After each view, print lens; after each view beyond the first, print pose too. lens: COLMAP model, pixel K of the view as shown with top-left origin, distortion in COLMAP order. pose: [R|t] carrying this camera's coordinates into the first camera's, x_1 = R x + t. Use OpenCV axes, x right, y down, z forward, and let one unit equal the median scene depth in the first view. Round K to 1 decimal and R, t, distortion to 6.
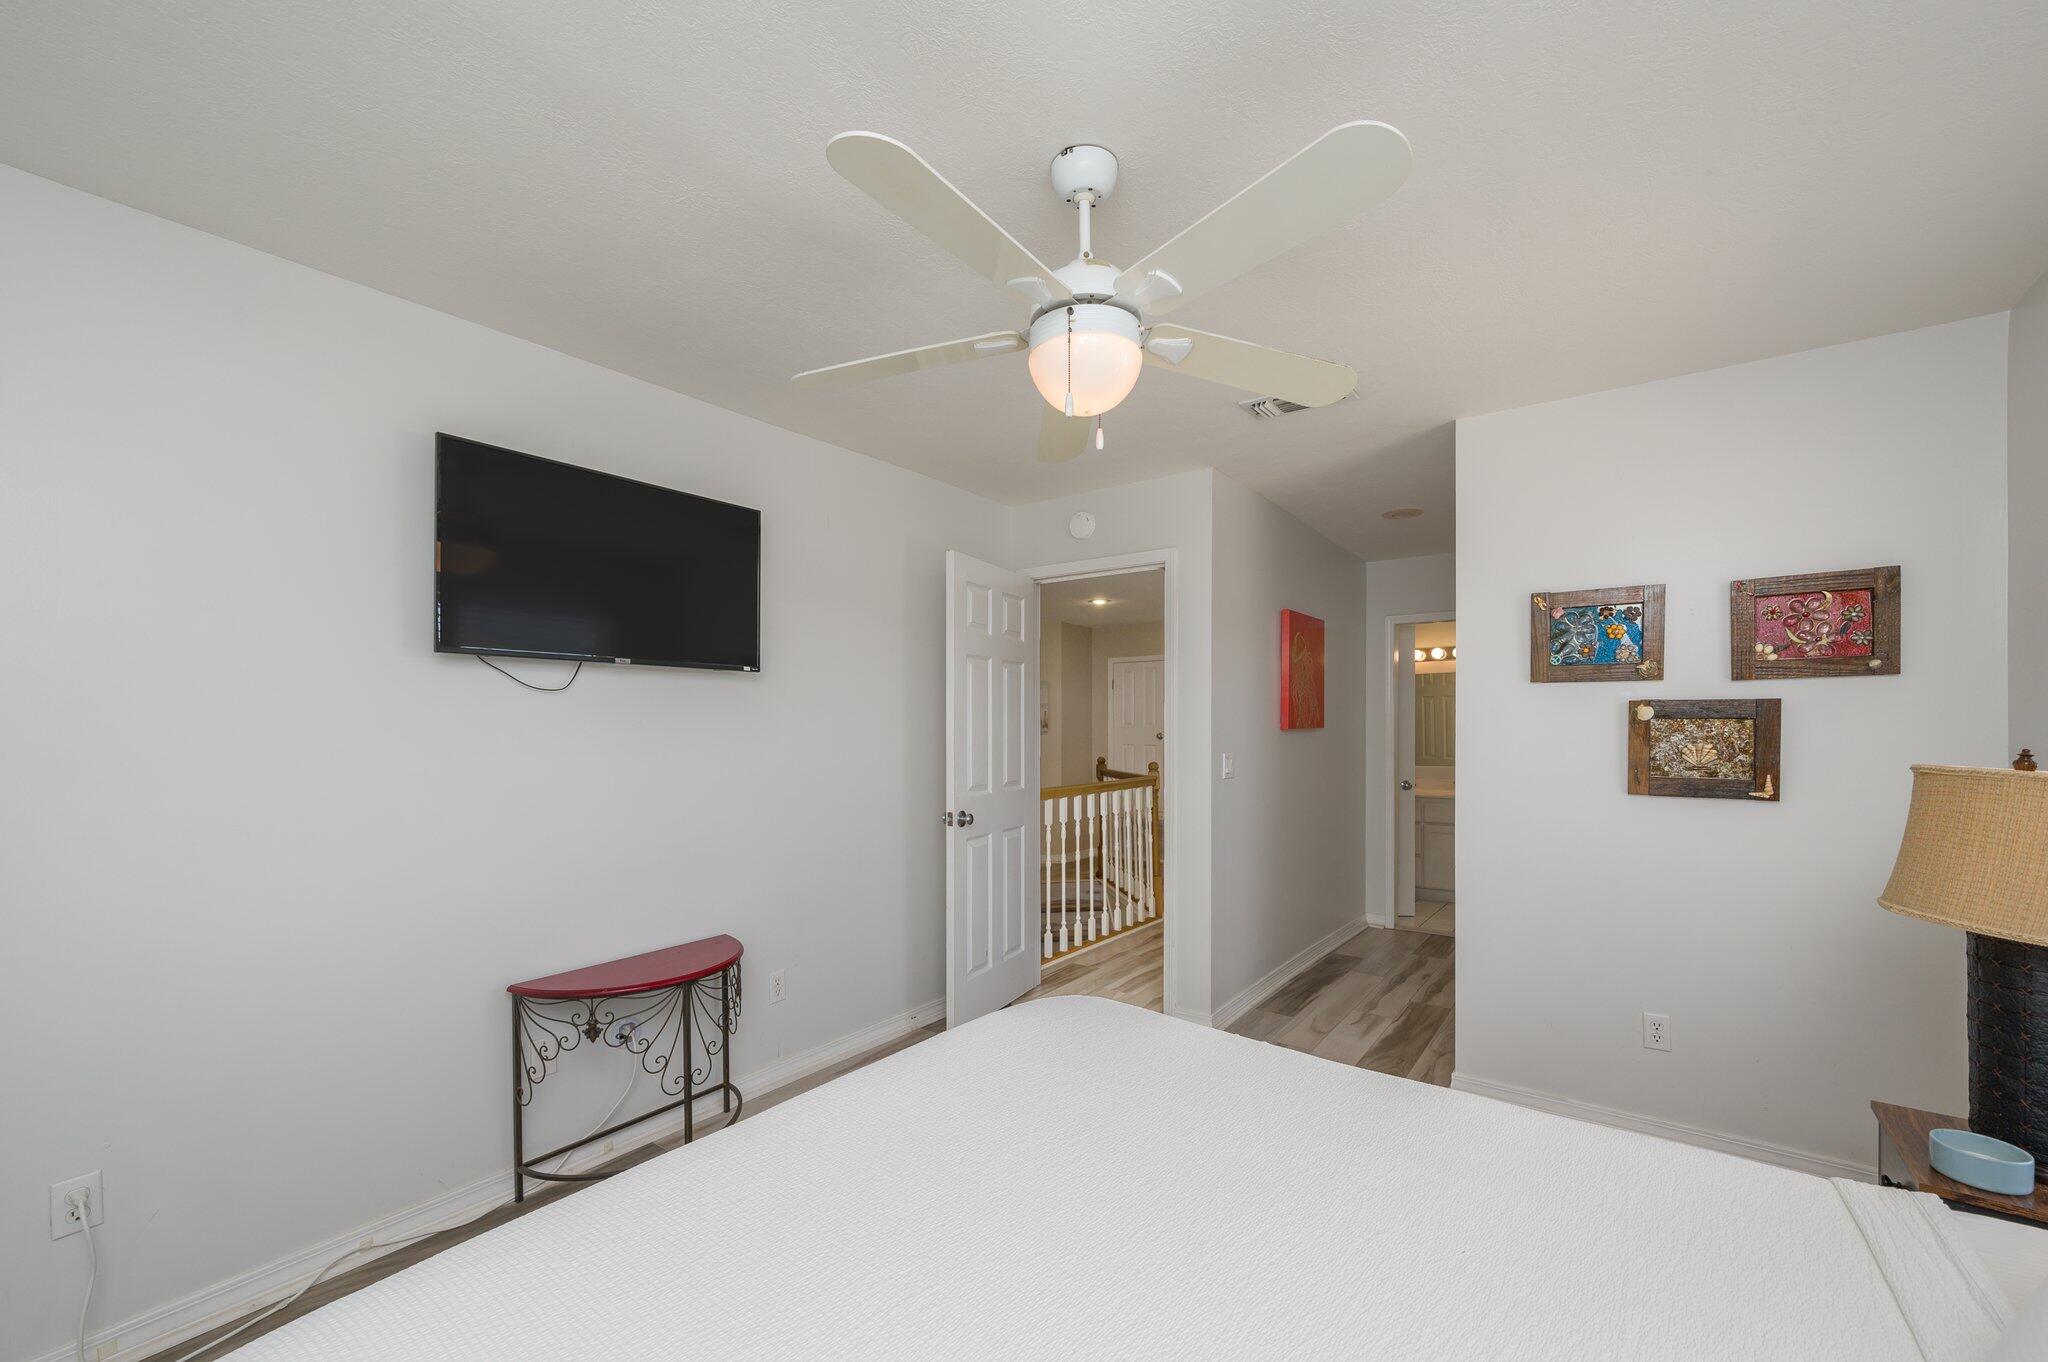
lens RADIAL K [[806.1, 0, 1024.4], [0, 806.1, 729.9], [0, 0, 1]] dist [-0.000150, -0.000035]
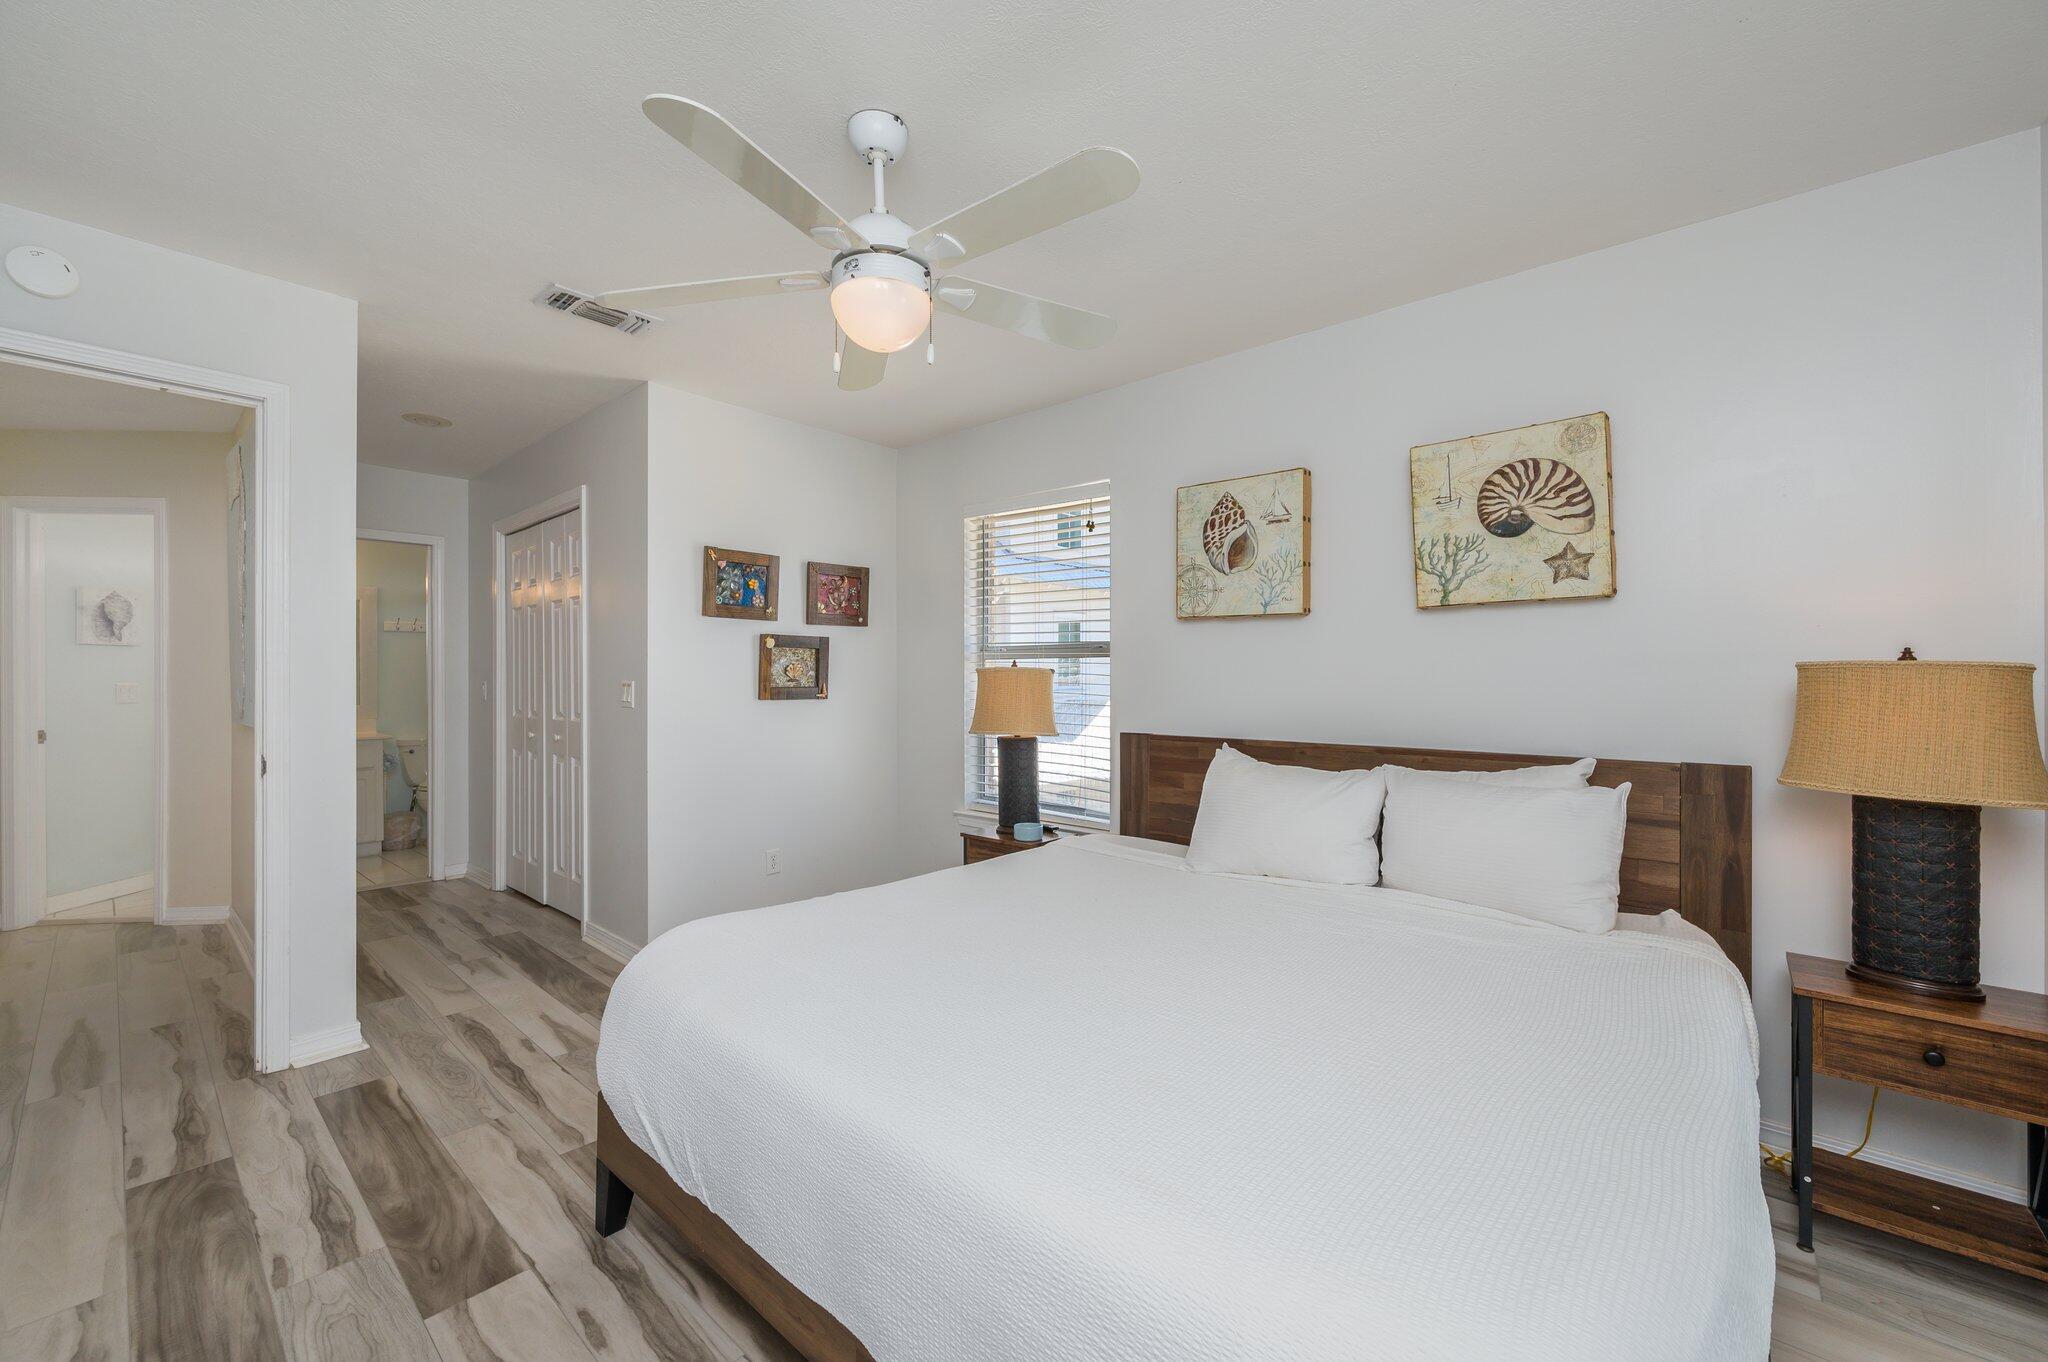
lens RADIAL K [[822.9, 0, 997.4], [0, 822.9, 682.7], [0, 0, 1]] dist [0.001013, 0.000209]
pose [[0.094290, -0.006835, 0.995521, -0.667357], [0.000214, 0.999977, 0.006846, 0.040757], [-0.995545, -0.000433, 0.094289, 0.460004]]
